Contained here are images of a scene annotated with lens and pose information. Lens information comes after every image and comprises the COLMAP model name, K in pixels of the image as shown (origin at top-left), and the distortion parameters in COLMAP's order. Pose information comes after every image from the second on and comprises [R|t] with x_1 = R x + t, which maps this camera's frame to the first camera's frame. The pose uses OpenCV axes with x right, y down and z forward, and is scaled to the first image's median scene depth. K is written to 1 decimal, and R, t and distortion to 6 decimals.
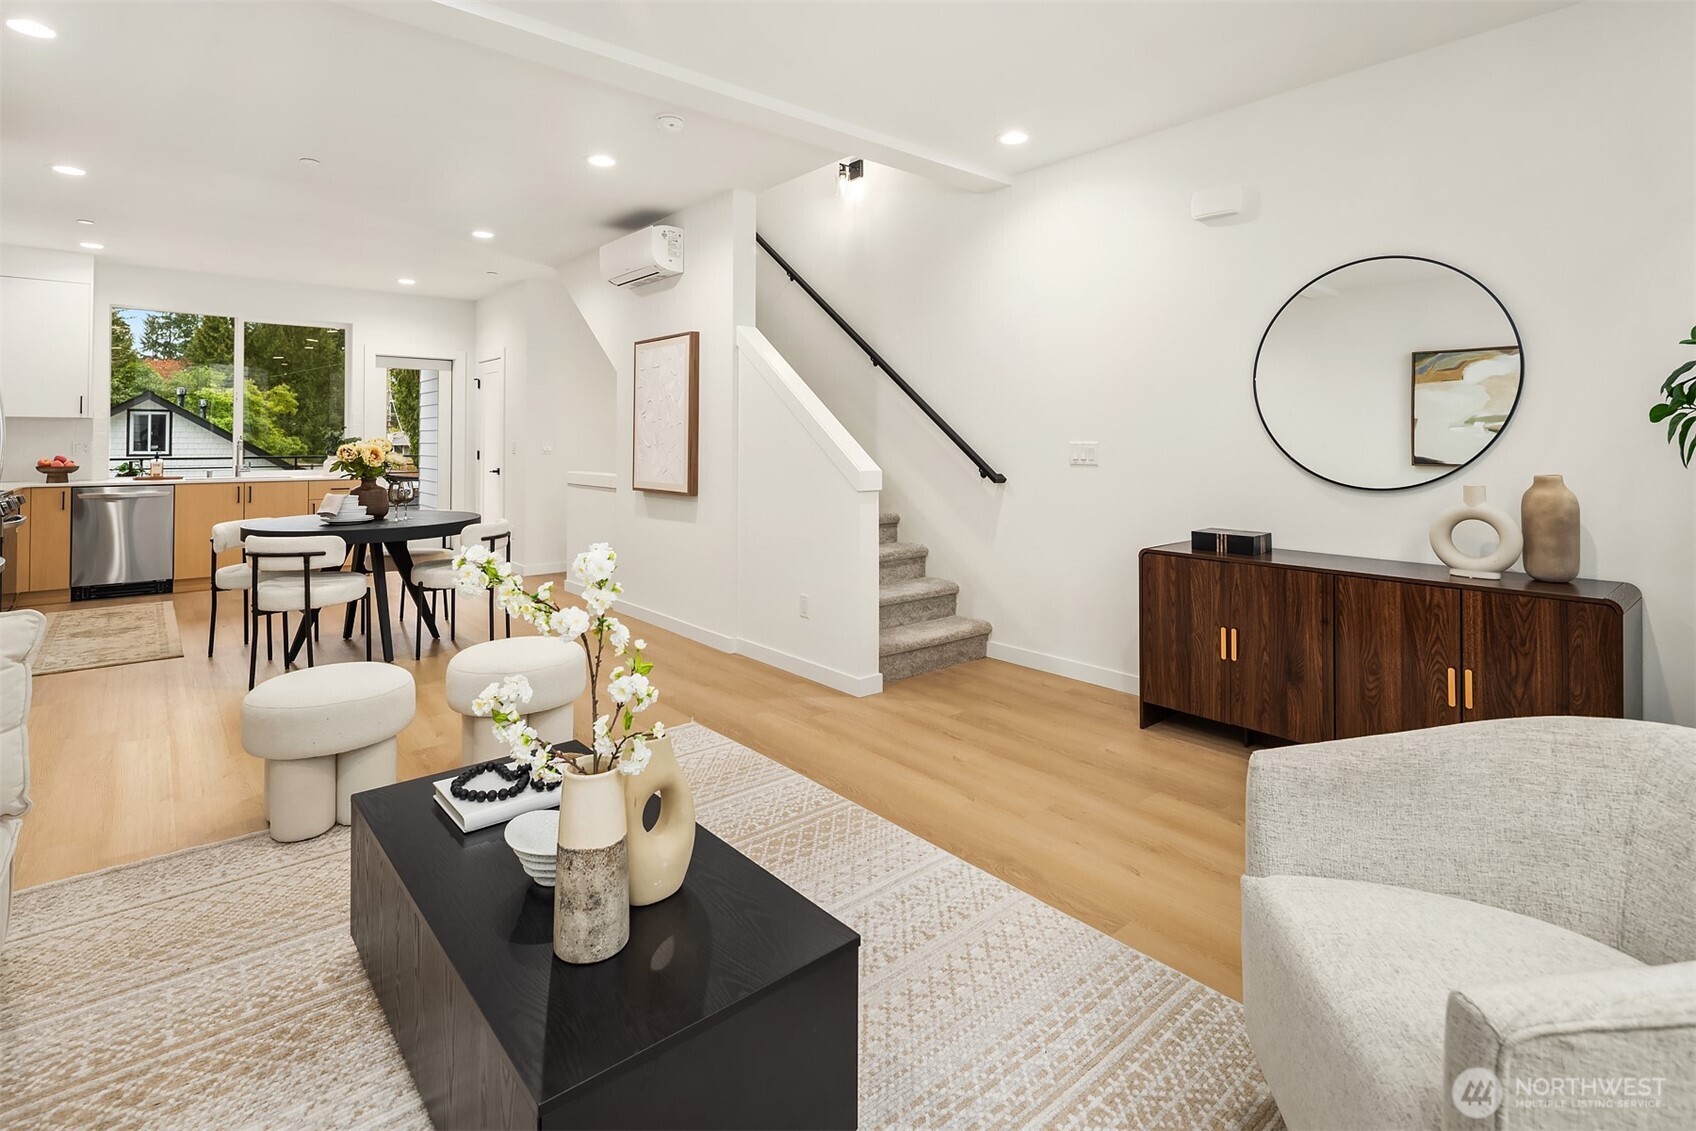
lens RADIAL K [[824.8, 0, 841.6], [0, 824.8, 432.1], [0, 0, 1]] dist [0.016035, -0.009639]
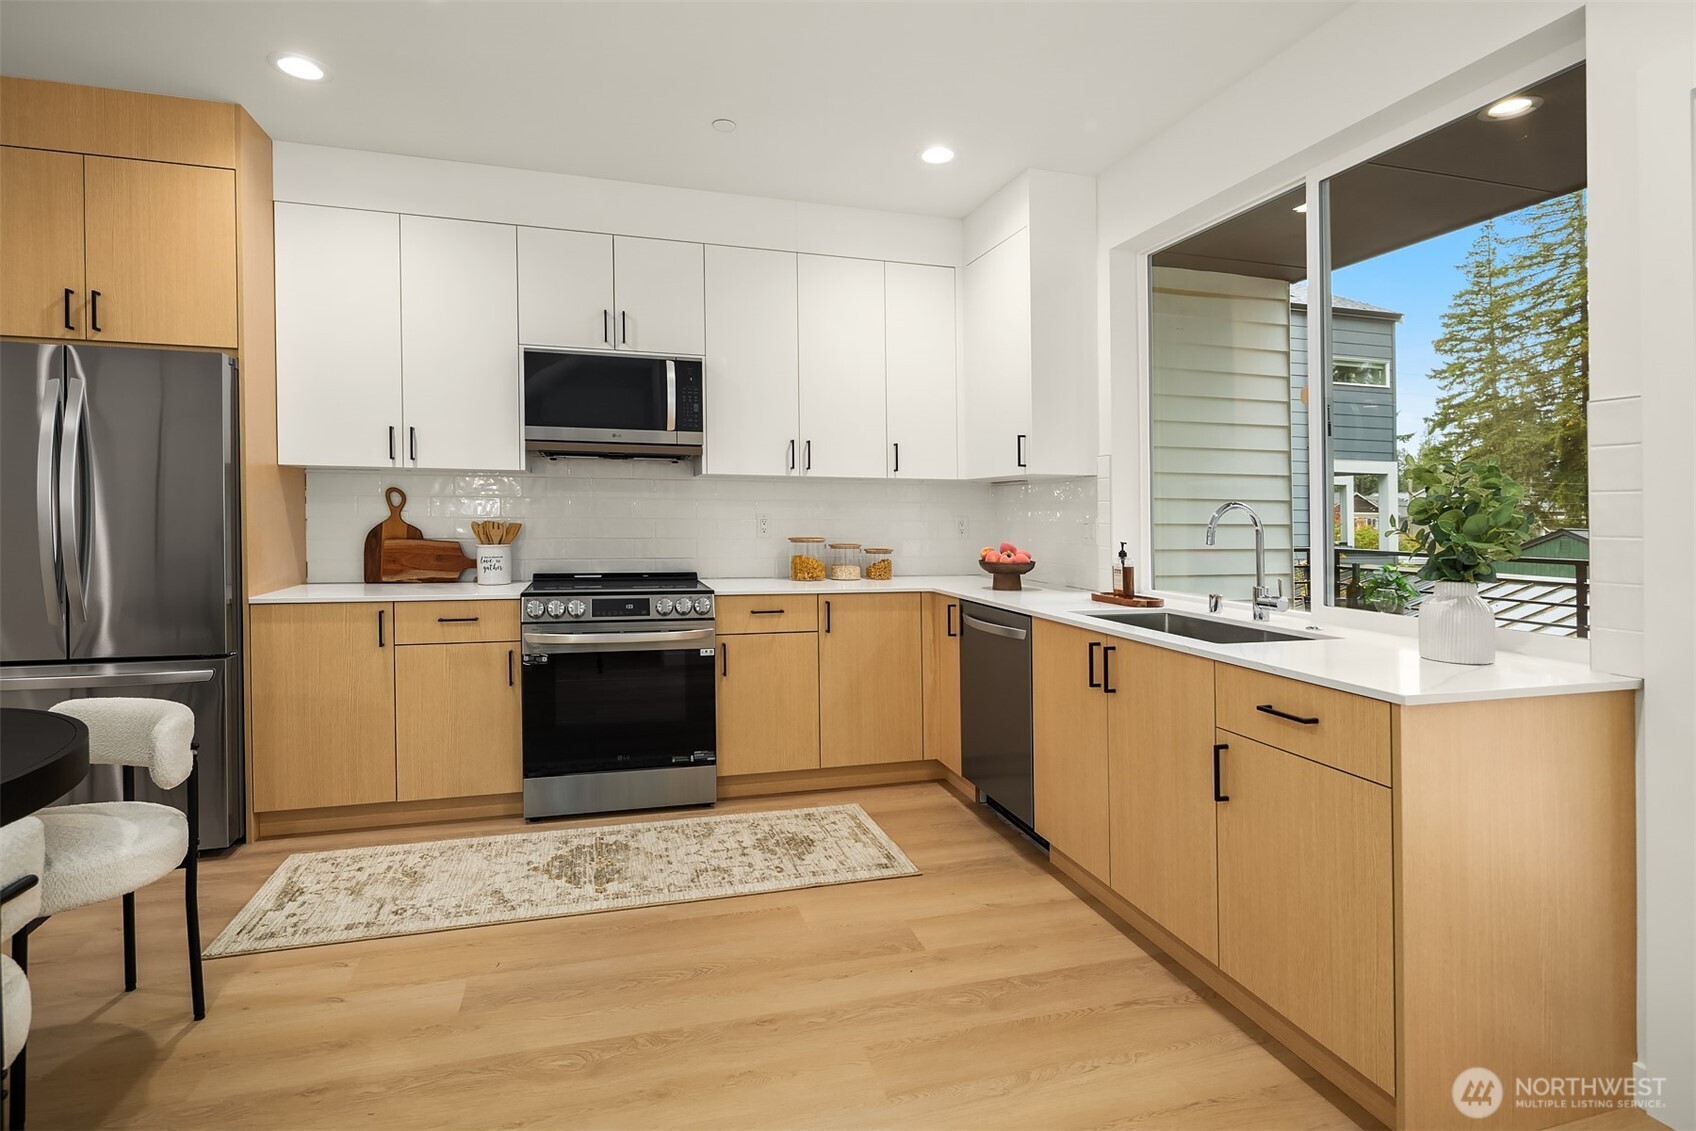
lens RADIAL K [[827.5, 0, 821.9], [0, 827.5, 517.9], [0, 0, 1]] dist [-0.000376, -0.000342]
pose [[-0.409644, -0.000058, -0.912245, -0.477403], [0.000647, 1.000000, -0.000355, 0.015074], [0.912245, -0.000736, -0.409644, 1.436132]]
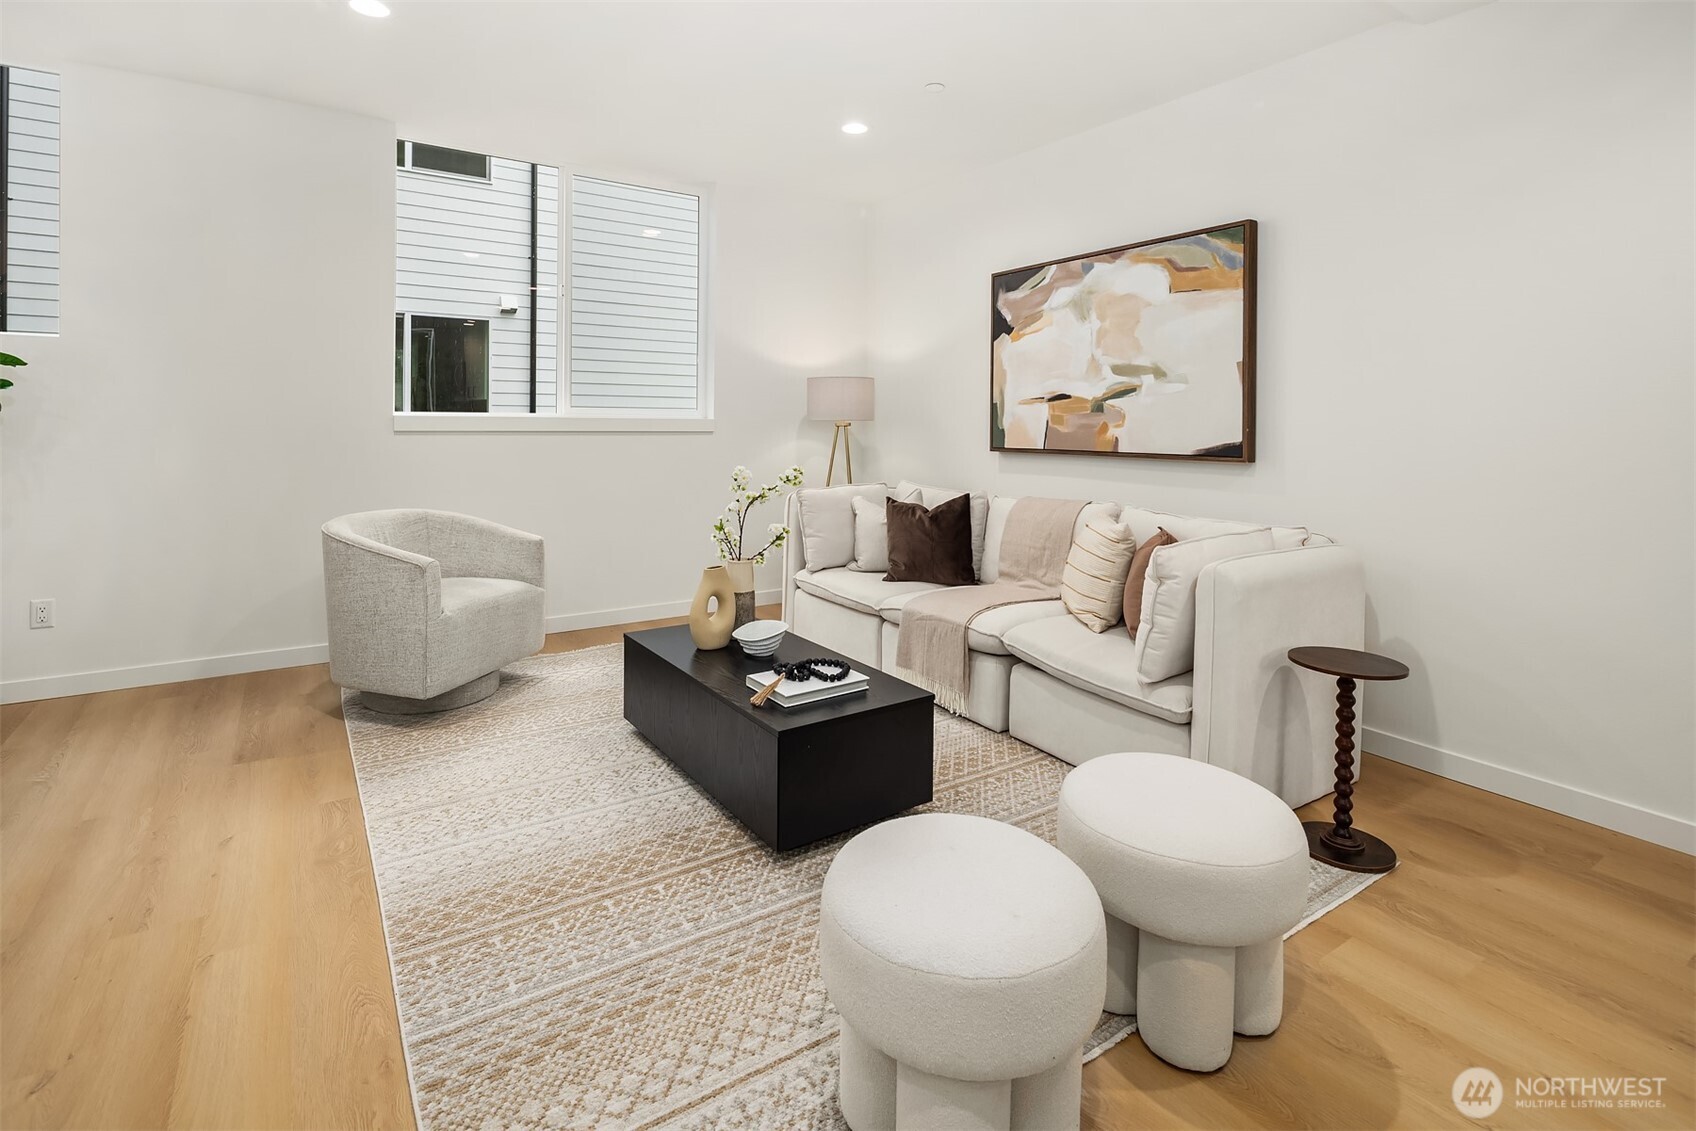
lens RADIAL K [[824.8, 0, 841.6], [0, 824.8, 432.1], [0, 0, 1]] dist [0.016035, -0.009639]
pose [[-0.994136, -0.015987, 0.106952, -0.228019], [-0.015422, 0.999862, 0.006113, 0.009620], [-0.107035, 0.004428, -0.994245, 0.904401]]
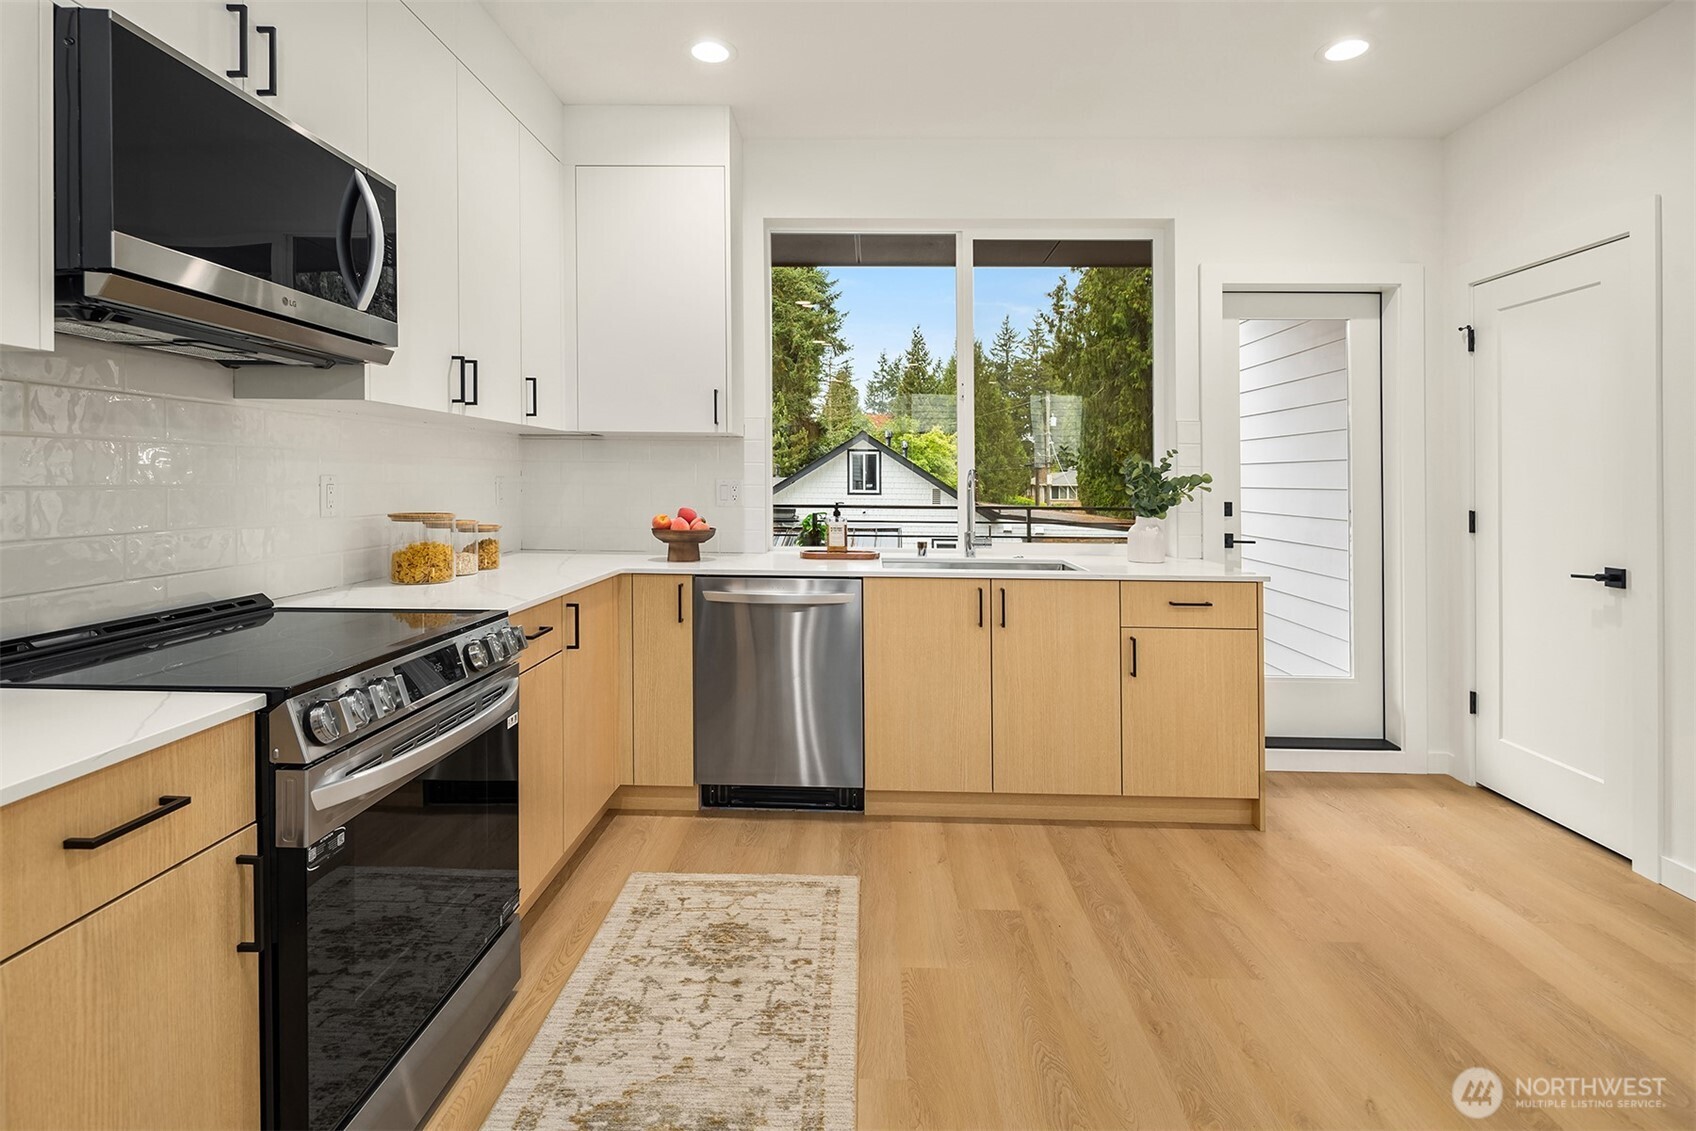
lens RADIAL K [[833.6, 0, 852.8], [0, 833.6, 483.4], [0, 0, 1]] dist [-0.000474, -0.001008]
pose [[0.754164, 0.008666, -0.656628, -0.687555], [-0.001026, 0.999927, 0.012018, 0.009385], [0.656685, -0.008390, 0.754118, 0.883463]]
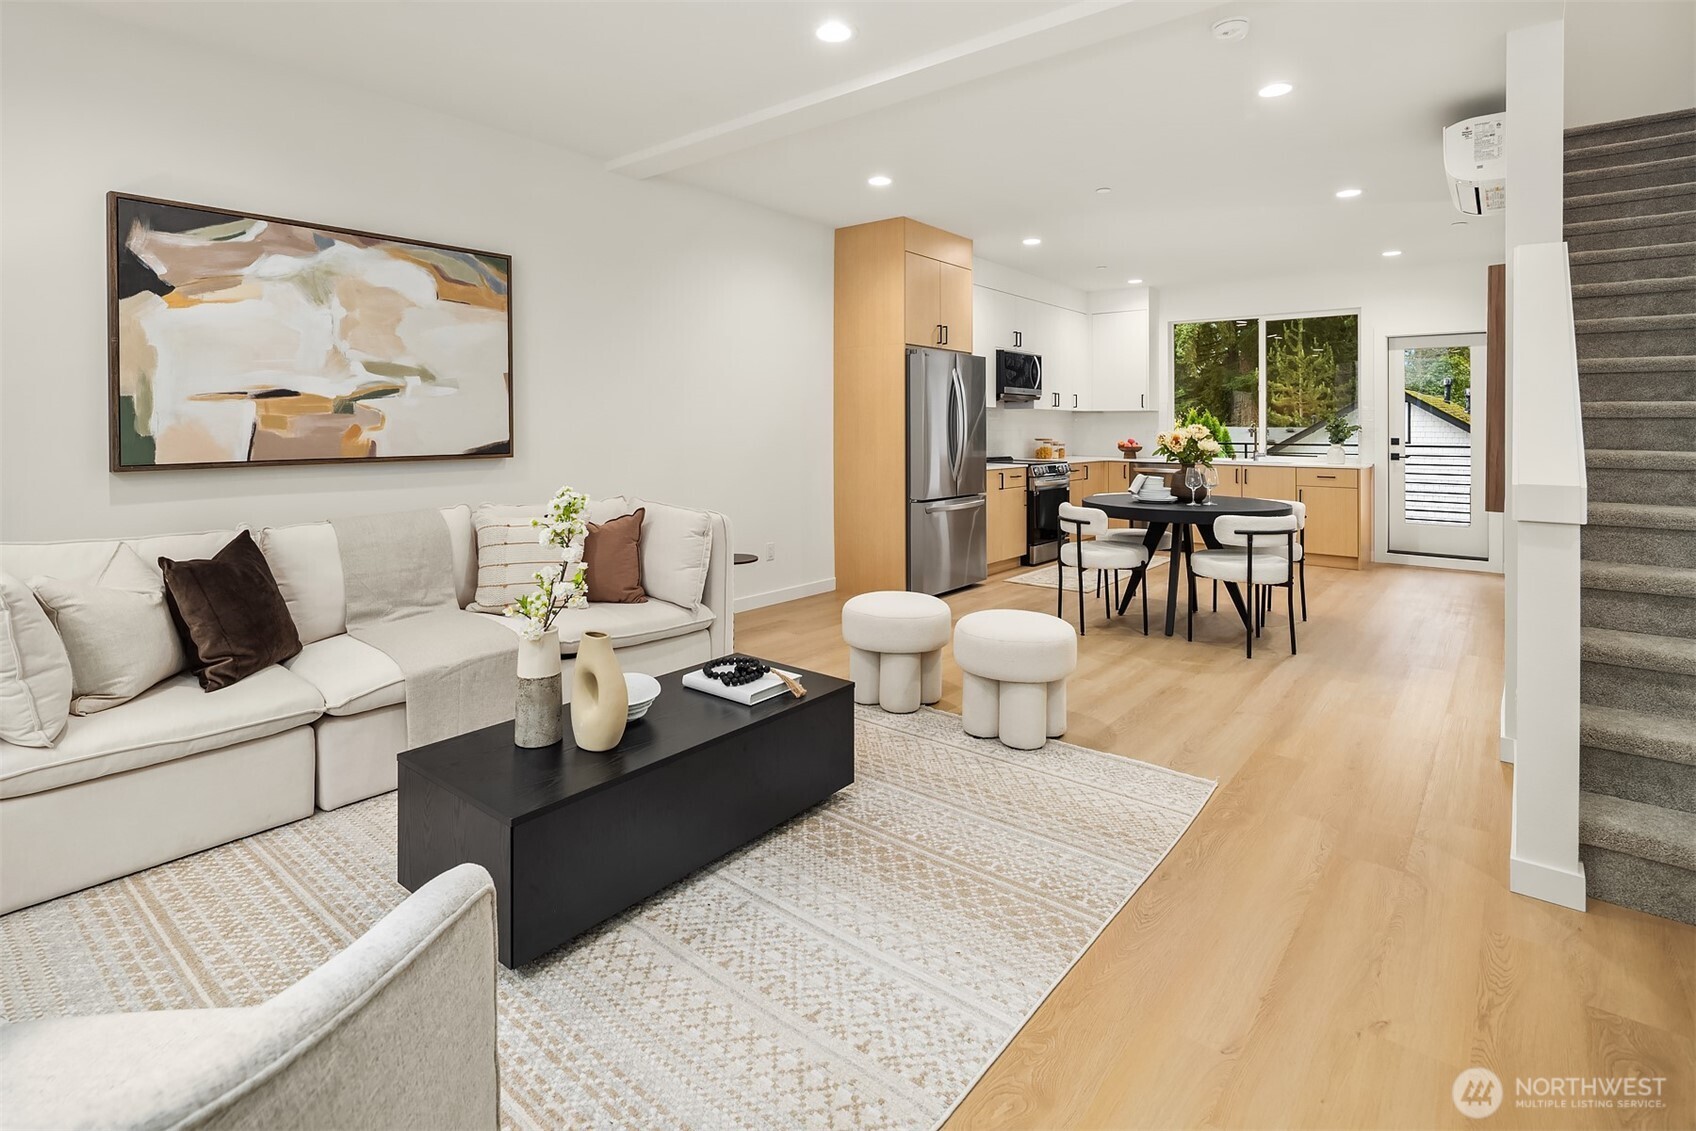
lens RADIAL K [[819.3, 0, 841.4], [0, 819.3, 430.8], [0, 0, 1]] dist [0.003391, 0.000410]
pose [[0.189387, 0.004341, -0.981893, 0.375910], [0.007158, 0.999958, 0.005801, 0.005162], [0.981876, -0.008127, 0.189348, 0.358764]]
